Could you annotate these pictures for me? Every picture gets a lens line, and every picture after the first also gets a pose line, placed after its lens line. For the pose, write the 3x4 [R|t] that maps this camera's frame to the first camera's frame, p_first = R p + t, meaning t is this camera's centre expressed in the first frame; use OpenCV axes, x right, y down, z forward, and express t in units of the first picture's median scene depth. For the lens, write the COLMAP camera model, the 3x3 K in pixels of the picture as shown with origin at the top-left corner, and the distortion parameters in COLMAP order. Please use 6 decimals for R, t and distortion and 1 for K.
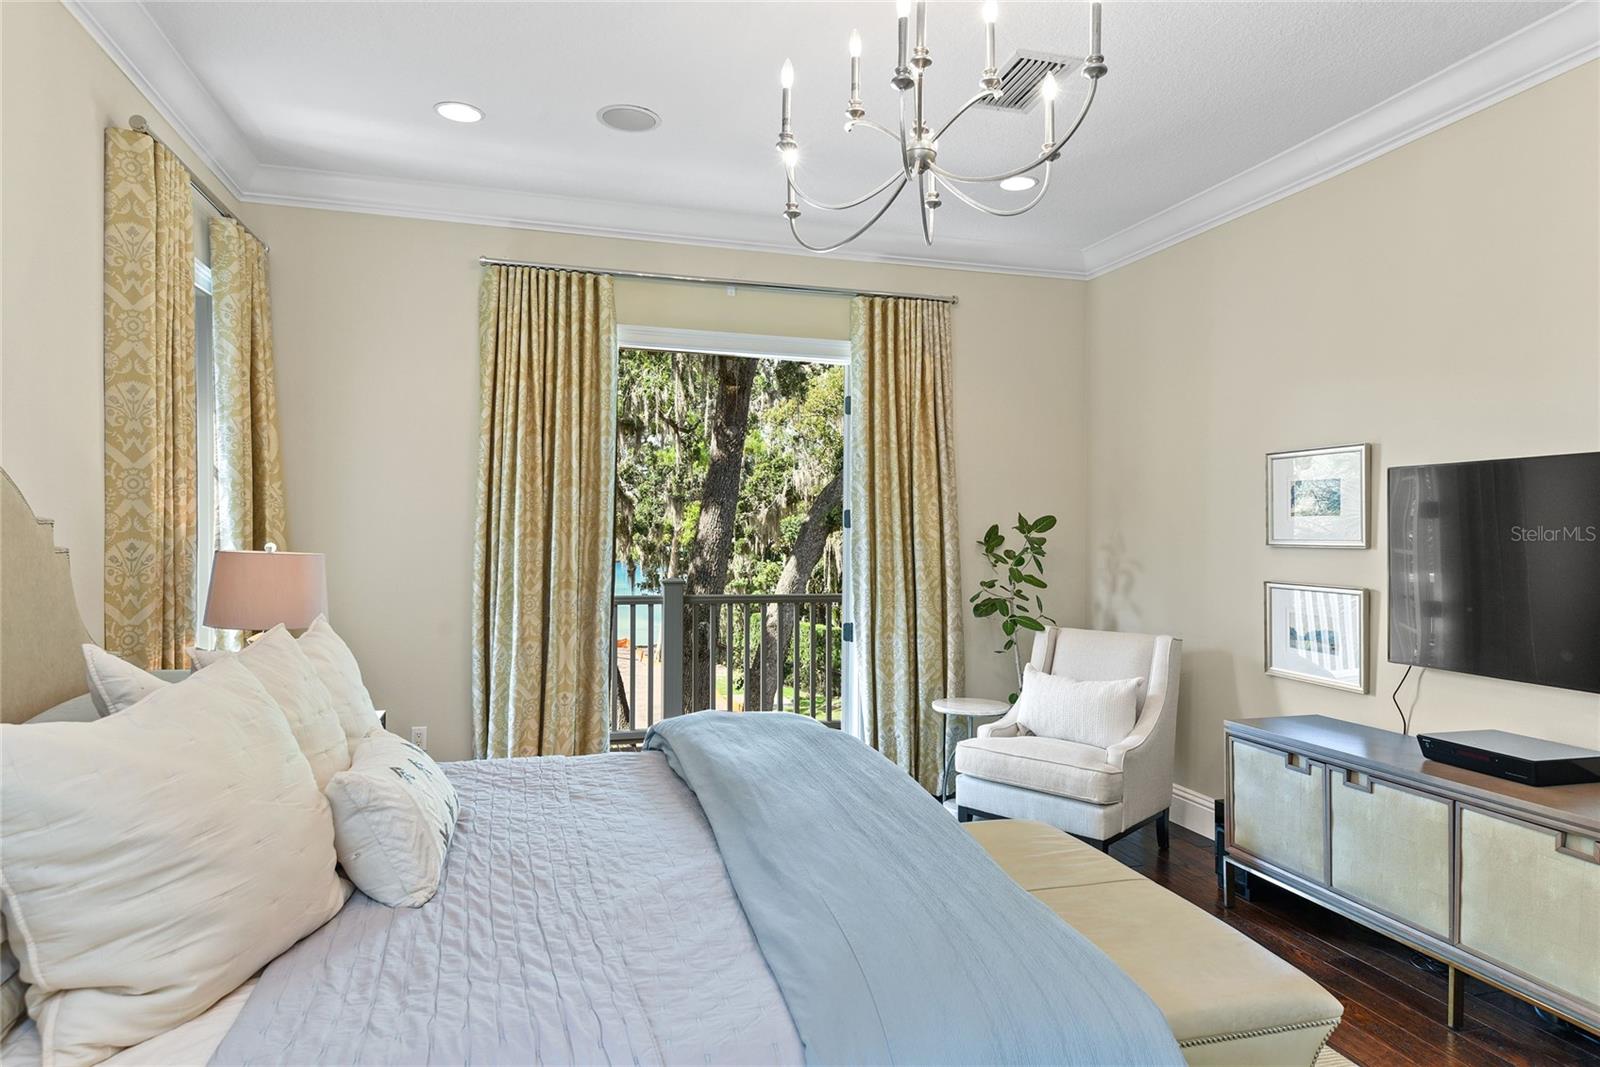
lens RADIAL K [[944.3, 0, 802.9], [0, 944.3, 532.7], [0, 0, 1]] dist [0.018586, -0.002250]
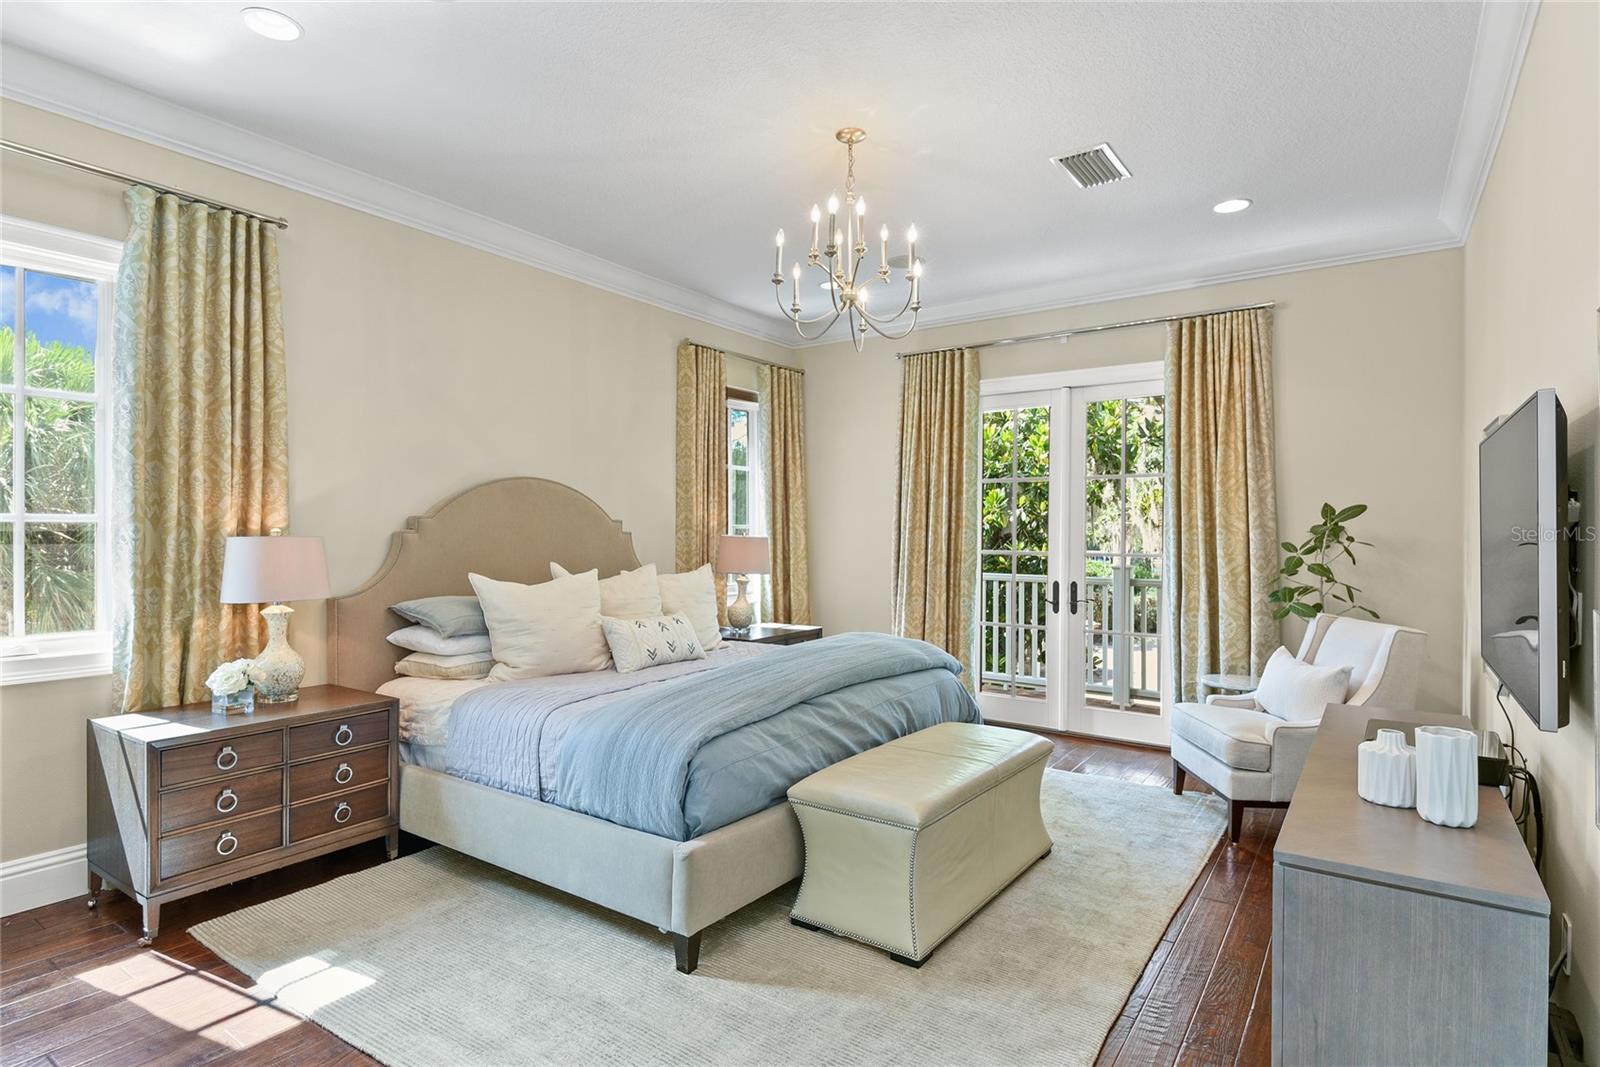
lens RADIAL K [[817.7, 0, 796.2], [0, 817.7, 533.7], [0, 0, 1]] dist [-0.001311, -0.000238]
pose [[0.619850, -0.004072, -0.784710, 0.567620], [0.001848, 0.999991, -0.003729, 0.014537], [0.784718, 0.000861, 0.619852, 0.014539]]
